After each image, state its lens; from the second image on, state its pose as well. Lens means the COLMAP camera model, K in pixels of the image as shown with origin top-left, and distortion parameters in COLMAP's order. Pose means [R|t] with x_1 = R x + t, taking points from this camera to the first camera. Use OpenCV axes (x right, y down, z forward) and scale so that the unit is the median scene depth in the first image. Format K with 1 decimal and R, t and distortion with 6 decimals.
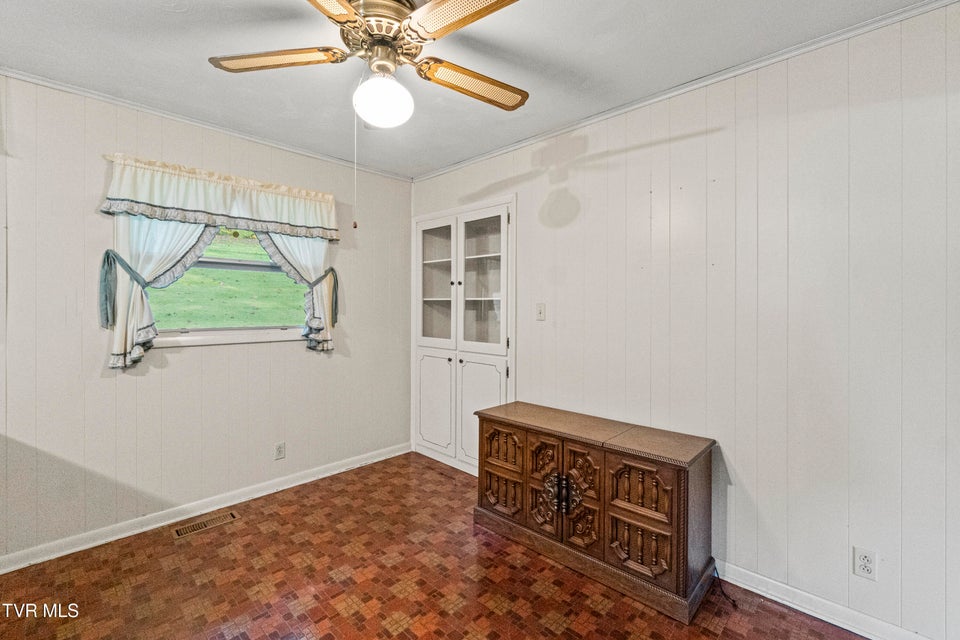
lens RADIAL K [[387.1, 0, 481.2], [0, 387.1, 306.7], [0, 0, 1]] dist [-0.037244, 0.000124]
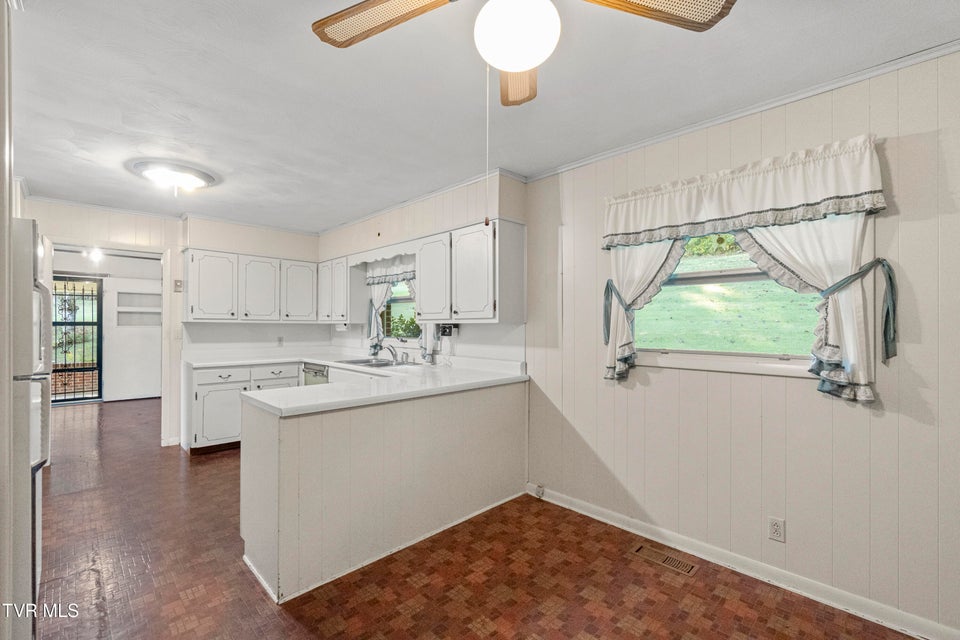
lens RADIAL K [[412.5, 0, 484.3], [0, 412.5, 320.5], [0, 0, 1]] dist [-0.001306, 0.000650]
pose [[-0.019480, -0.005440, -0.999795, 0.268101], [0.005403, 0.999970, -0.005546, -0.011673], [0.999796, -0.005510, -0.019450, 0.494242]]
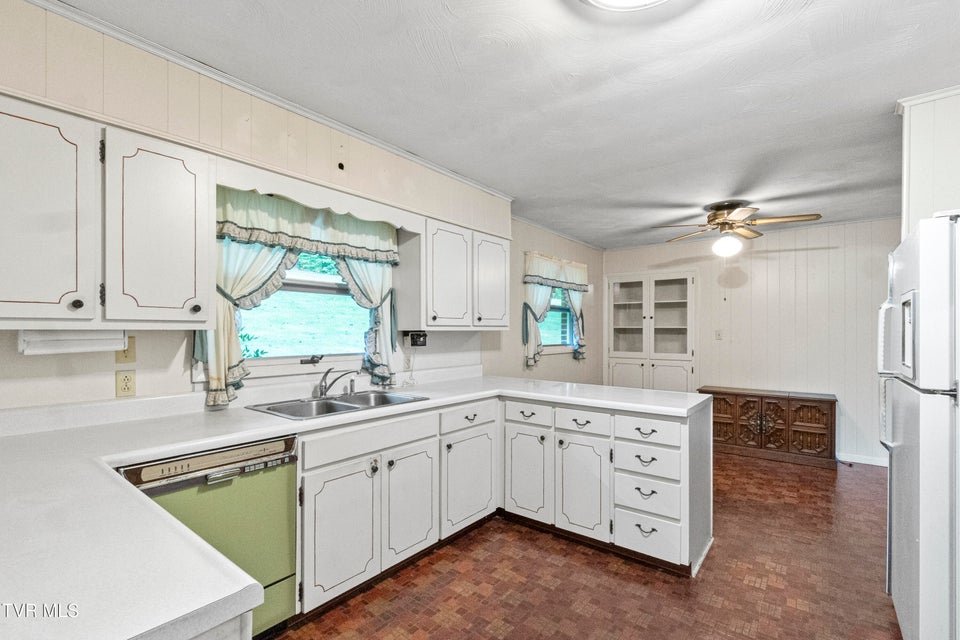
lens RADIAL K [[428.8, 0, 506.6], [0, 428.8, 315.5], [0, 0, 1]] dist [0.042814, 0.000152]
pose [[0.991837, 0.007835, 0.127274, -1.075318], [-0.004314, 0.999601, -0.027916, -0.019607], [-0.127442, 0.027139, 0.991475, -0.867102]]
